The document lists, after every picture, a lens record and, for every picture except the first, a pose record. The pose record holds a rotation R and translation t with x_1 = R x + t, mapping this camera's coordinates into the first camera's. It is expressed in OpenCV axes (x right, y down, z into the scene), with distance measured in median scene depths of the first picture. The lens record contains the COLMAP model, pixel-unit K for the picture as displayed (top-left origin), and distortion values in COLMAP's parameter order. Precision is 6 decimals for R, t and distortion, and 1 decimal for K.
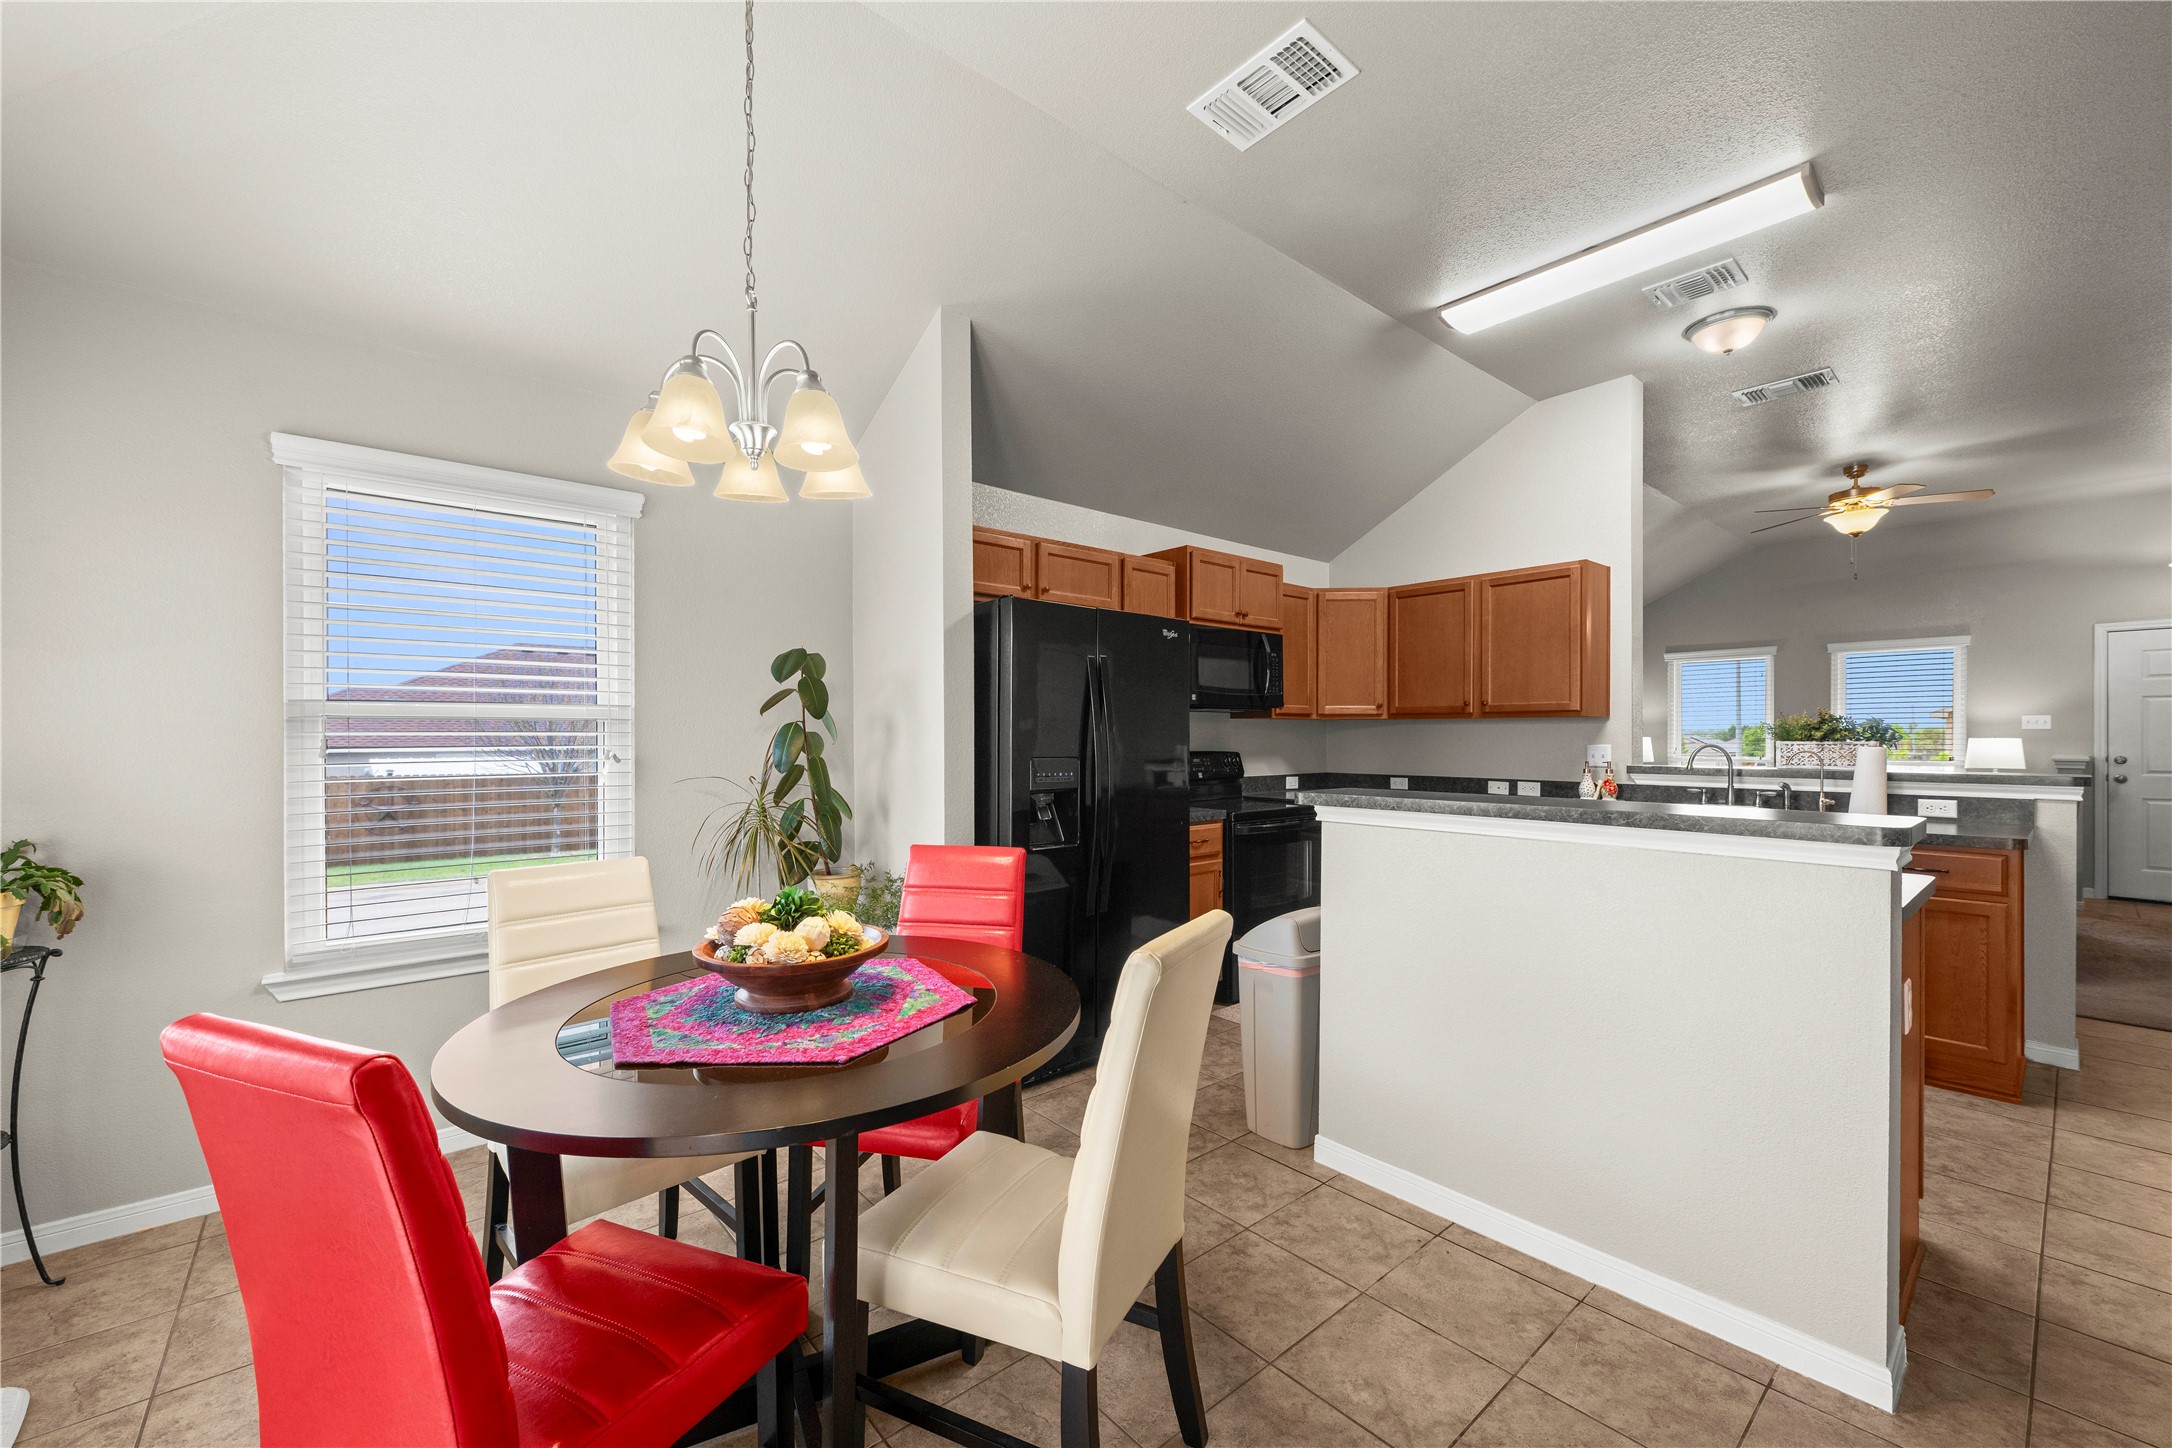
lens RADIAL K [[874.6, 0, 1093.1], [0, 874.6, 733.7], [0, 0, 1]] dist [0.000658, -0.000165]
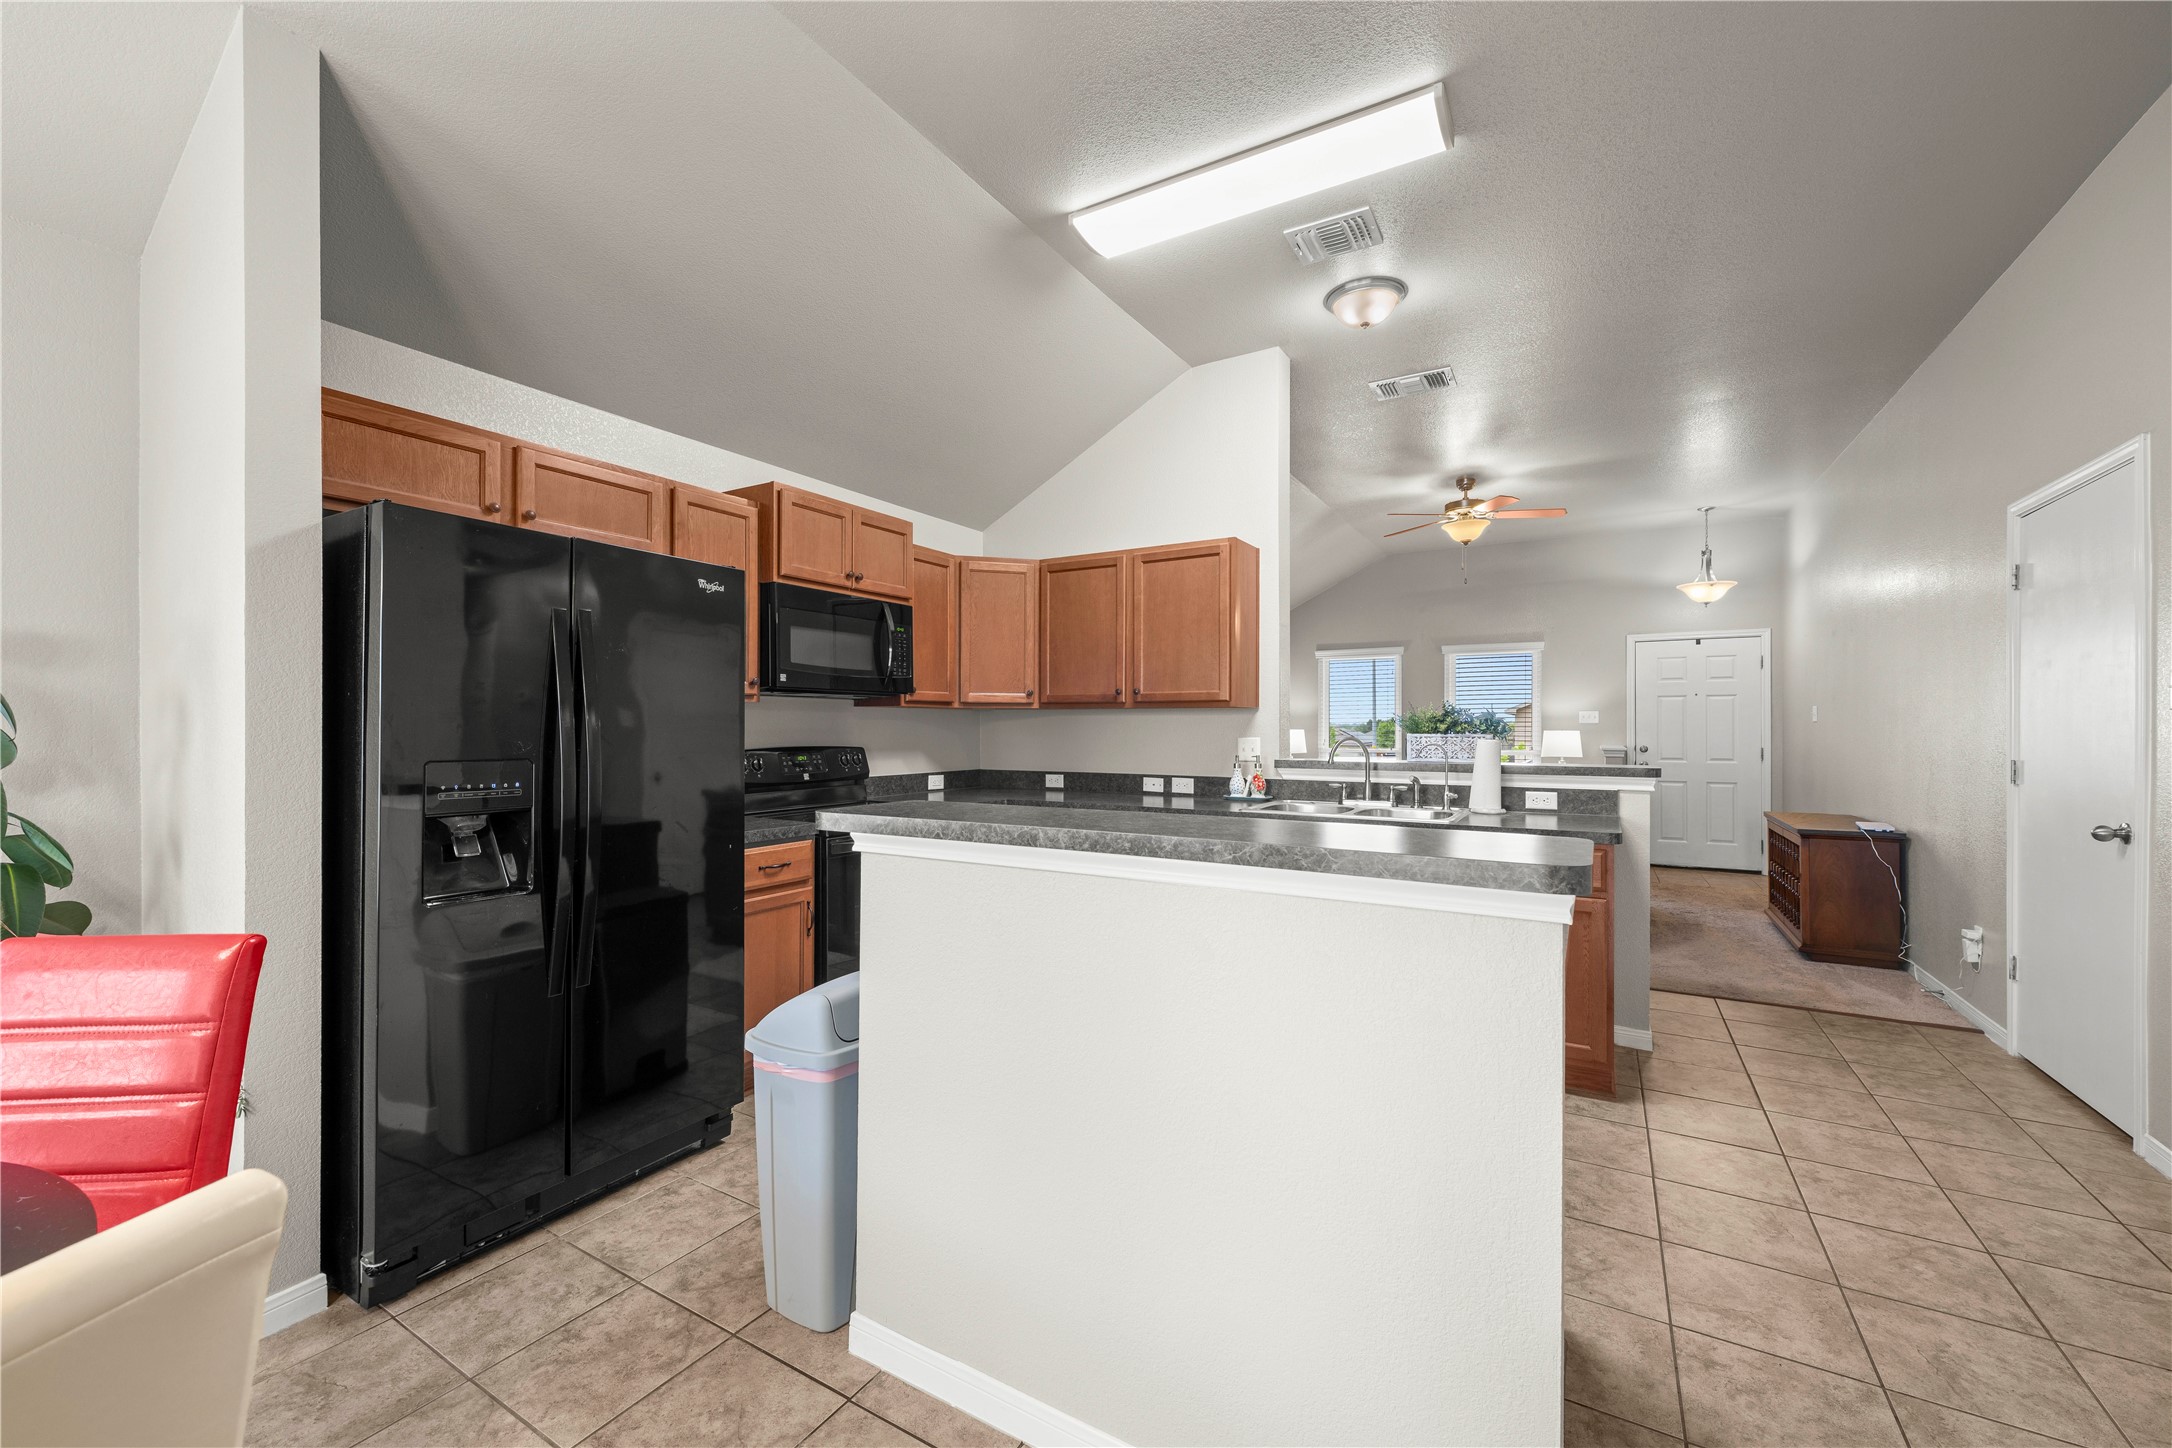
lens RADIAL K [[863.8, 0, 1098.2], [0, 863.8, 720.0], [0, 0, 1]] dist [0.001347, -0.000621]
pose [[0.947079, 0.004476, 0.320969, 0.132797], [-0.002103, 0.999968, -0.007740, 0.001405], [-0.320993, 0.006655, 0.947058, 0.181319]]
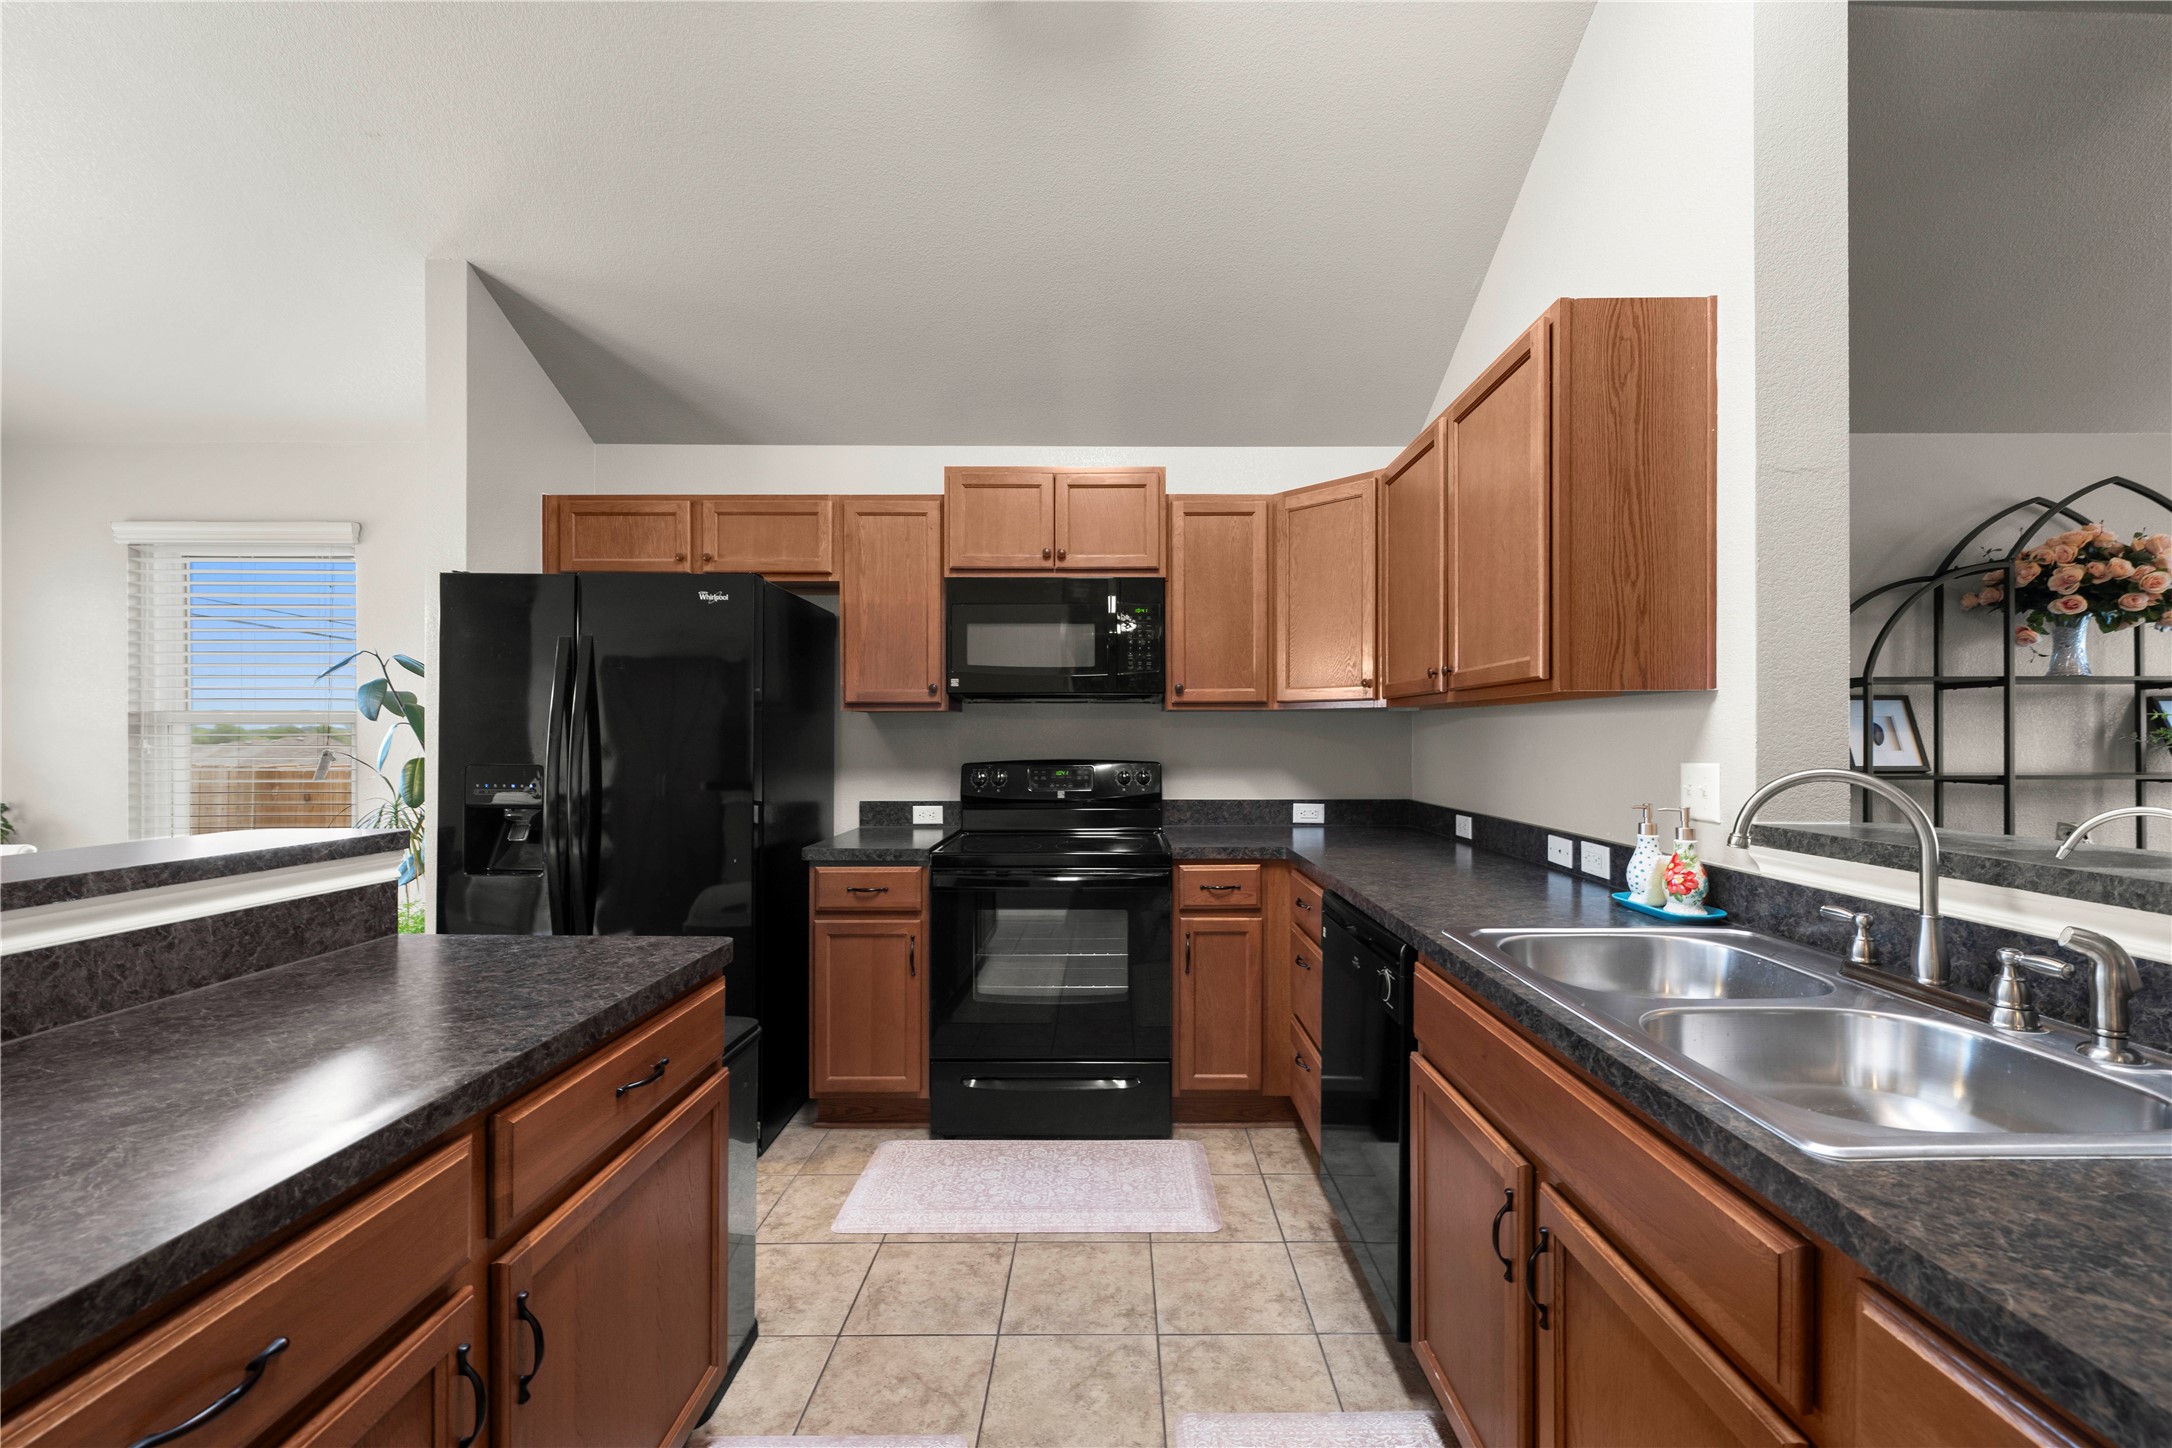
lens RADIAL K [[864.6, 0, 1109.6], [0, 864.6, 731.7], [0, 0, 1]] dist [0.002205, 0.000080]
pose [[0.753906, -0.001573, -0.656980, 0.656461], [0.000880, 0.999999, -0.001385, -0.001303], [0.656981, 0.000466, 0.753907, 0.555920]]
